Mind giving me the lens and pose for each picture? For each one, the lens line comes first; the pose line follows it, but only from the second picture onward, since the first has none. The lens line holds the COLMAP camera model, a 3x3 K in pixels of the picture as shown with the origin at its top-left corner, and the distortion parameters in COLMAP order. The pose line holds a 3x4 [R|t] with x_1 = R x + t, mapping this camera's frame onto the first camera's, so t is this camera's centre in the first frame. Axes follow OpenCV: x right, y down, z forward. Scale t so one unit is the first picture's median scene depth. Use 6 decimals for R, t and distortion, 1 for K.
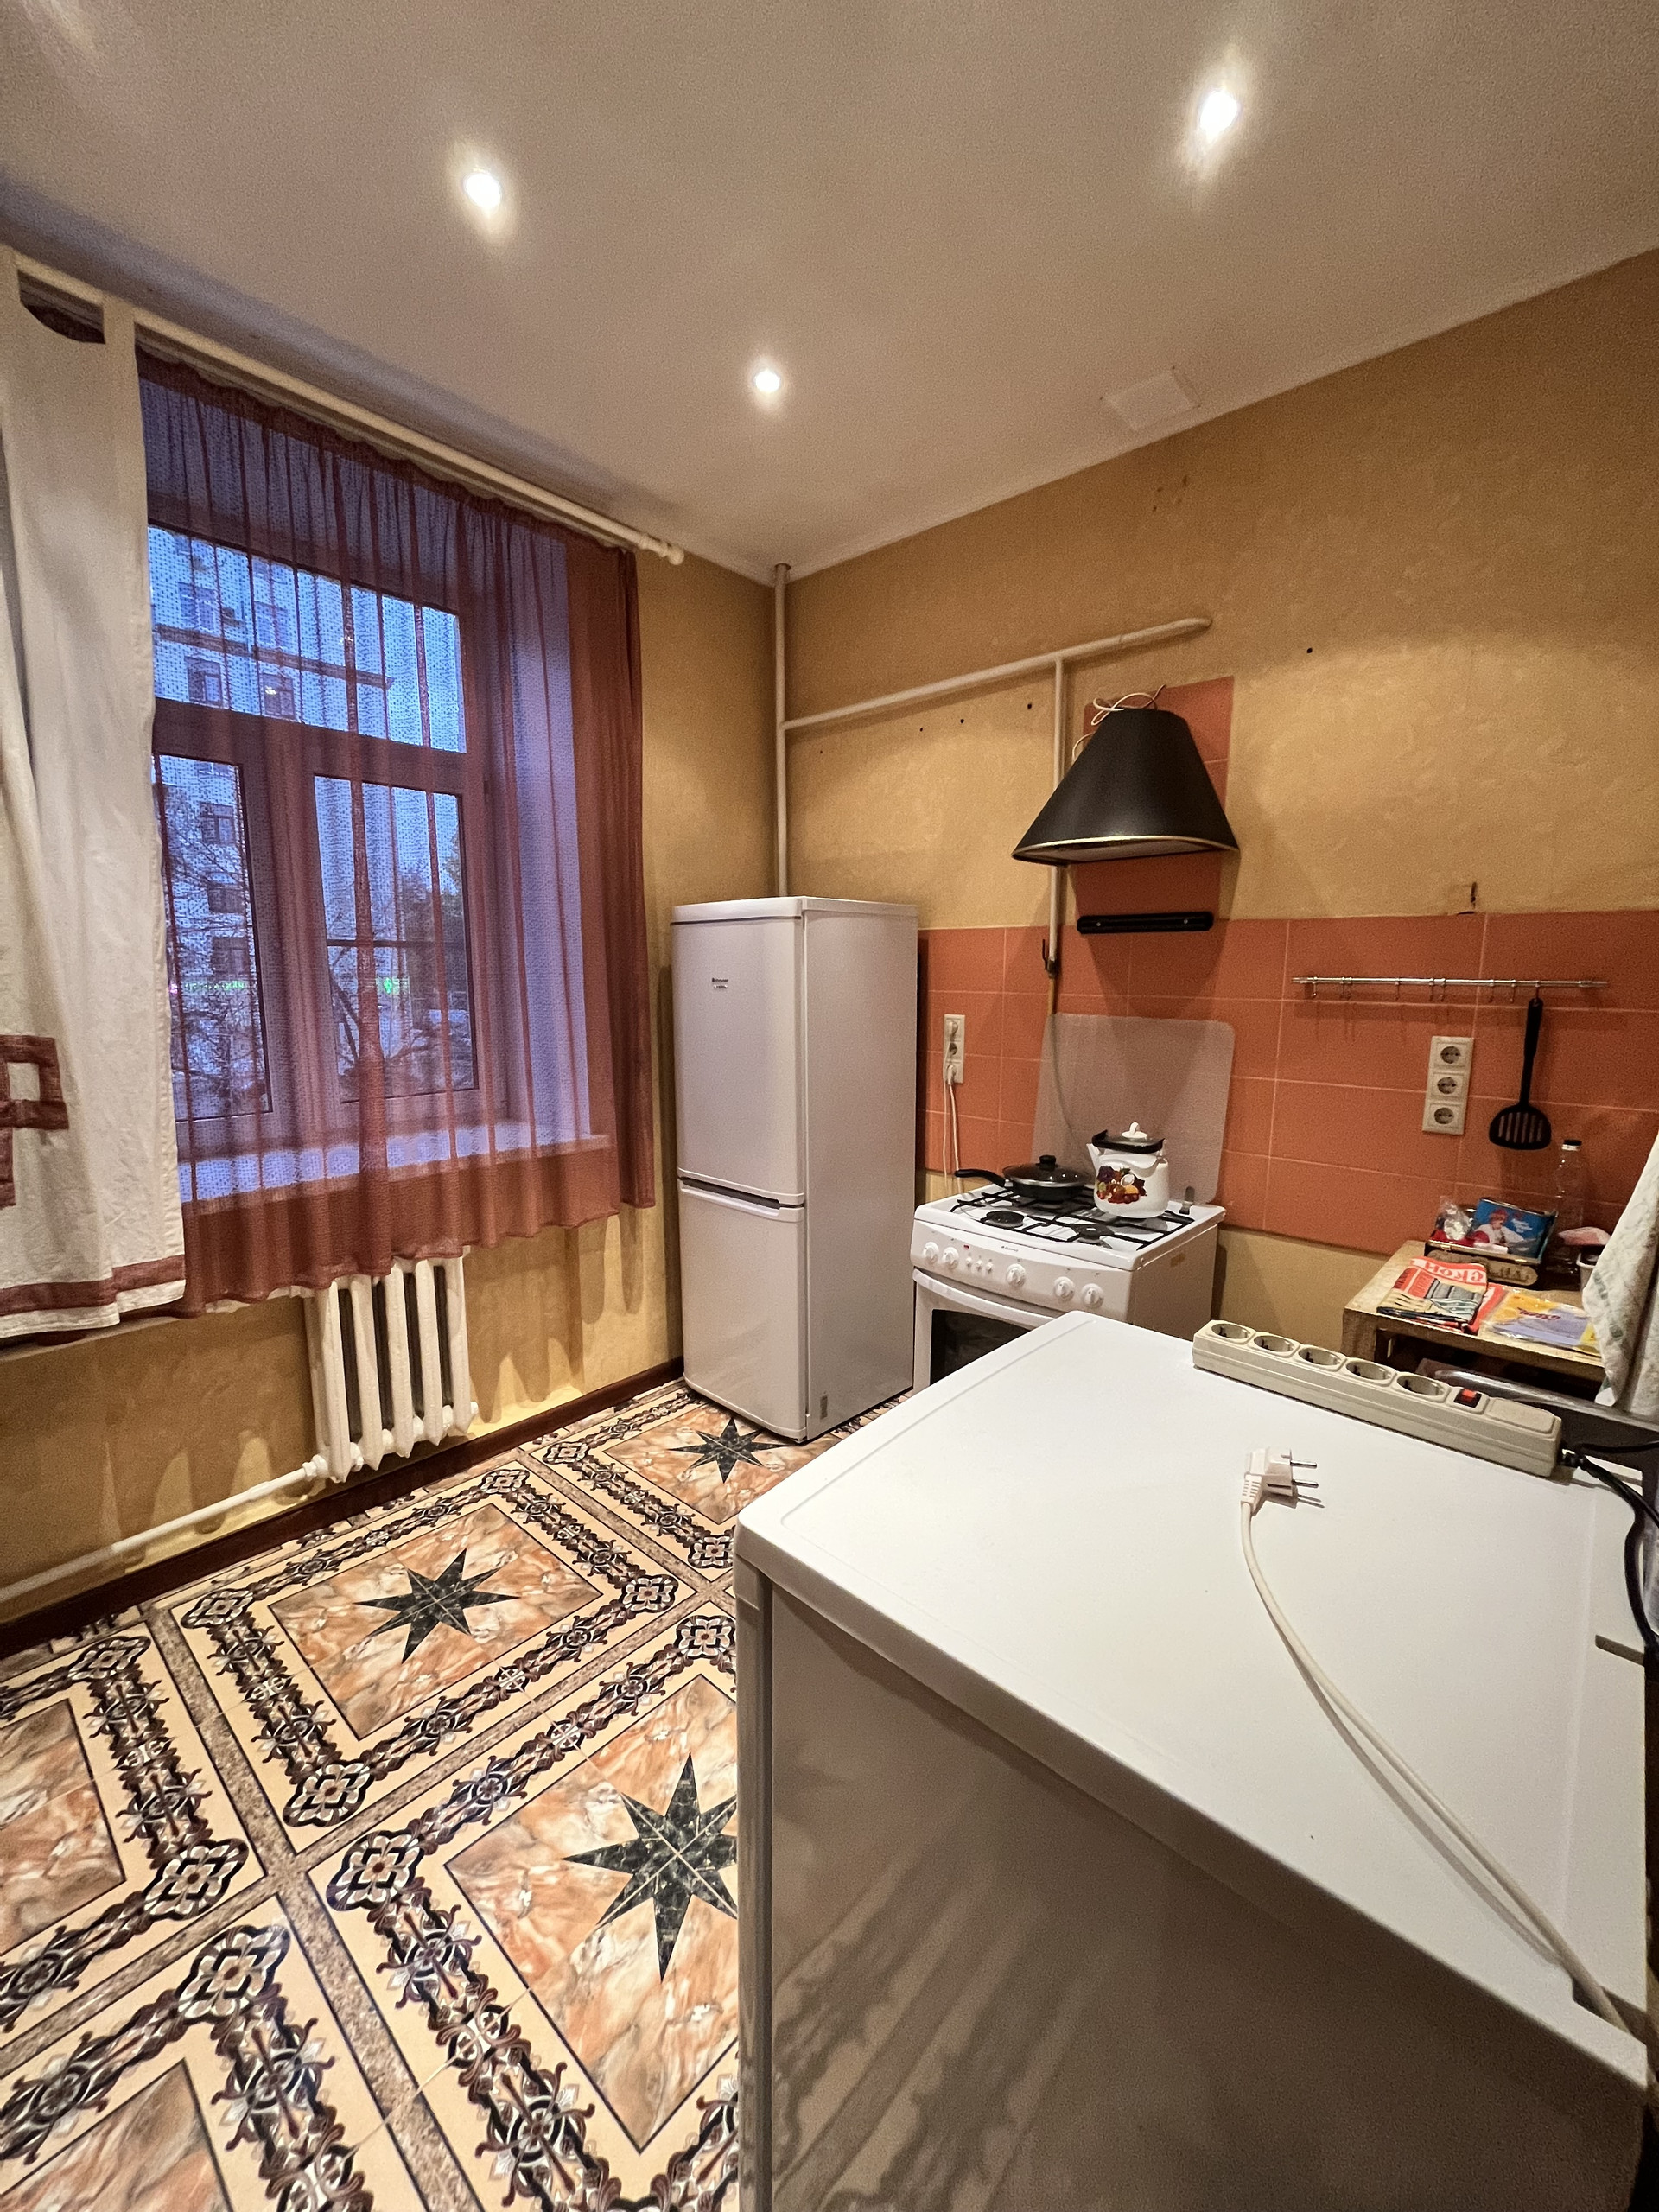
lens RADIAL K [[884.0, 0, 843.6], [0, 884.0, 1108.4], [0, 0, 1]] dist [-0.001720, -0.000695]
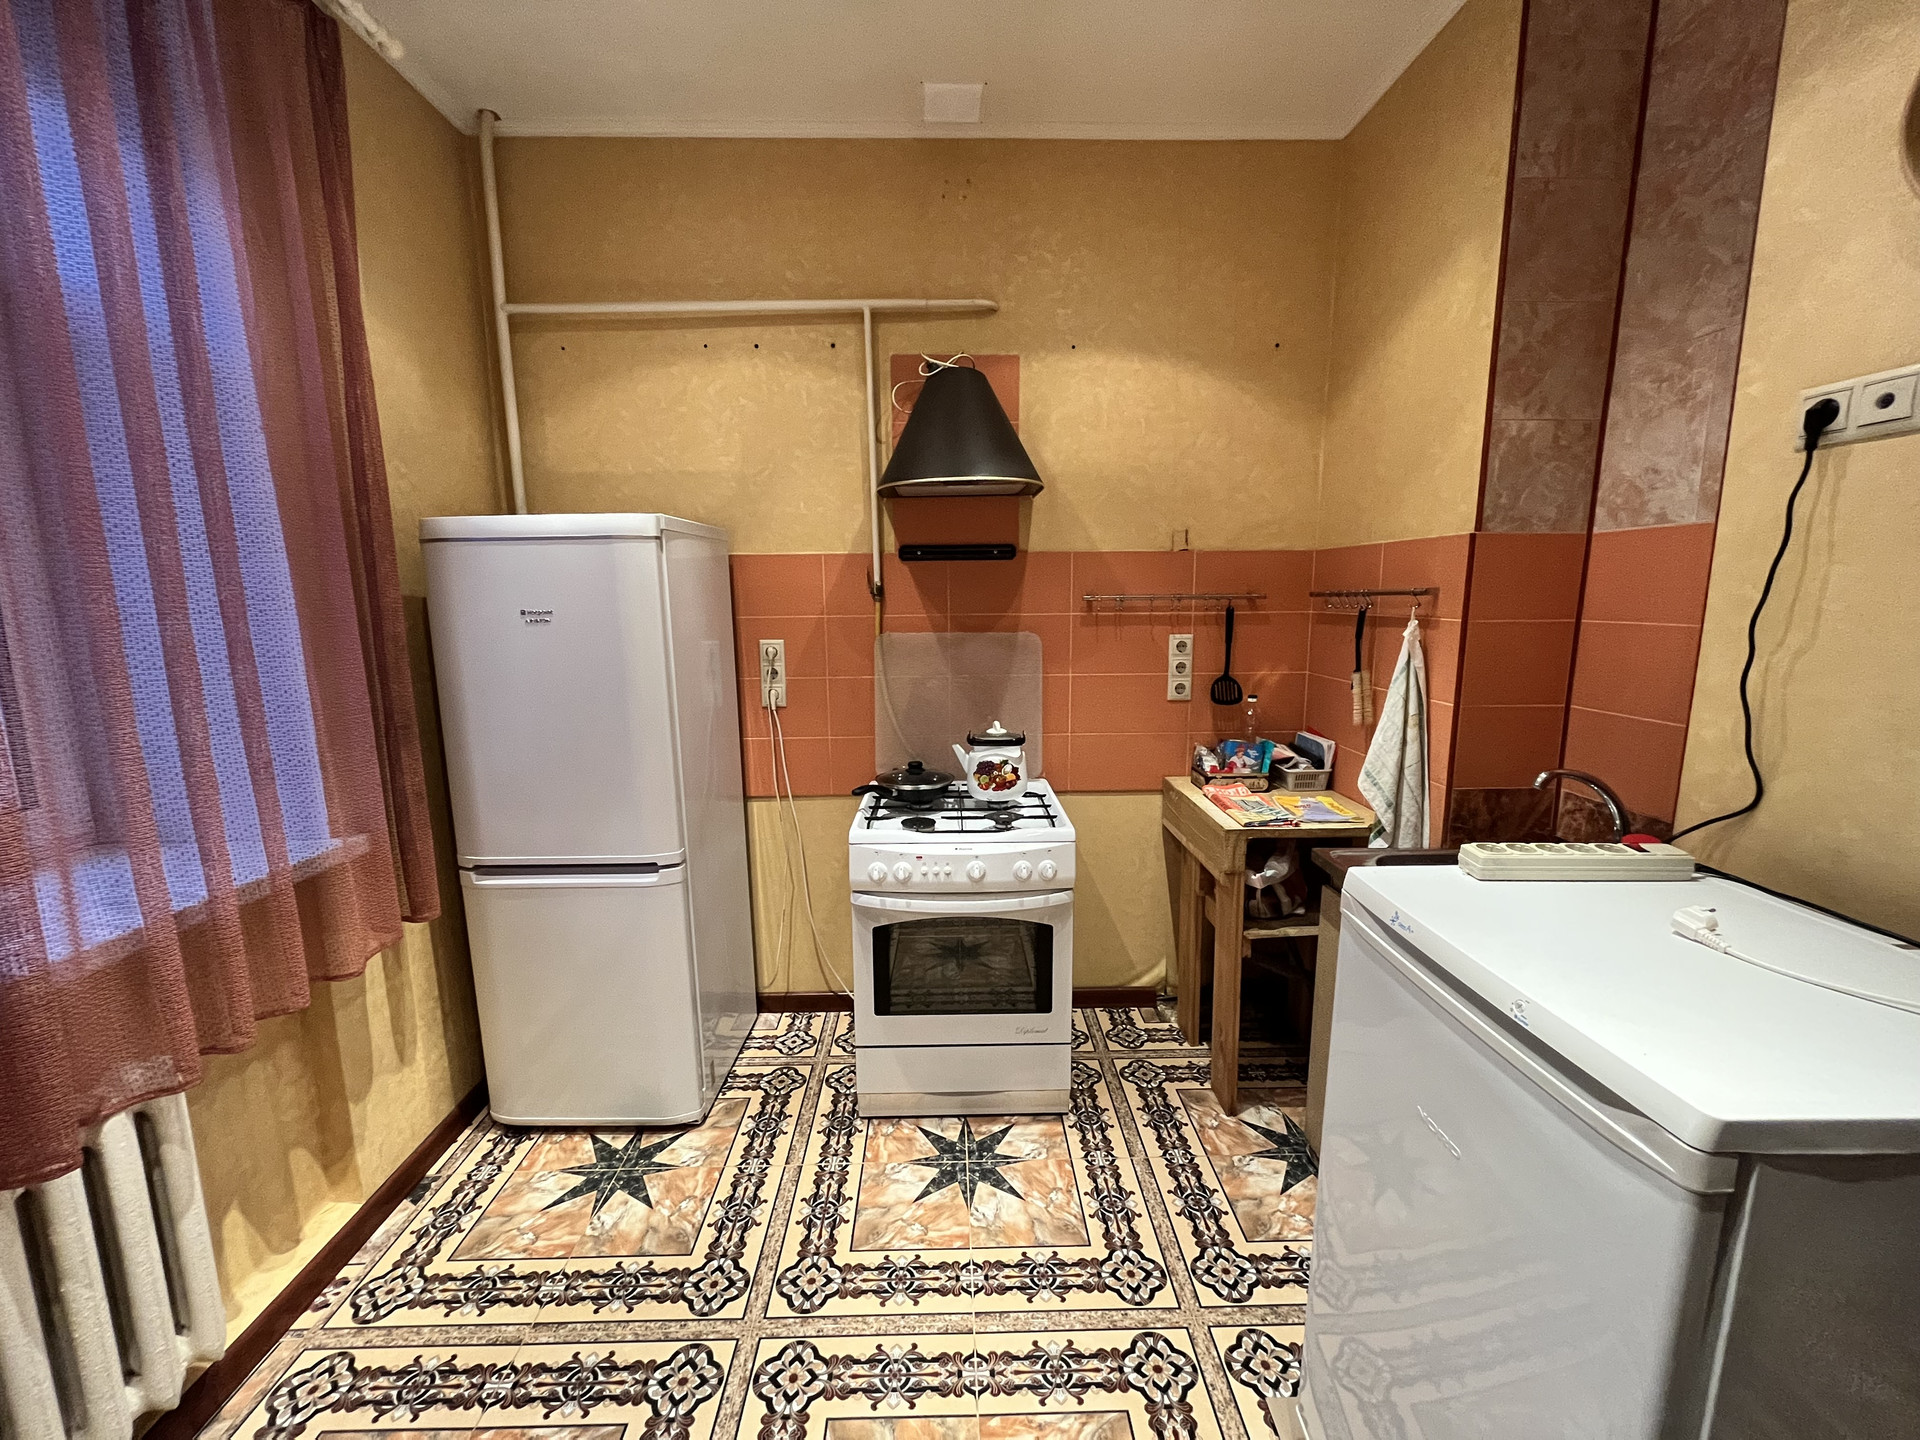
lens RADIAL K [[767.3, 0, 954.1], [0, 767.3, 714.5], [0, 0, 1]] dist [-0.001720, -0.000695]
pose [[0.737223, -0.118955, 0.665095, -0.355022], [0.120331, 0.991758, 0.043999, -0.040028], [-0.664848, 0.047595, 0.745461, 0.244019]]
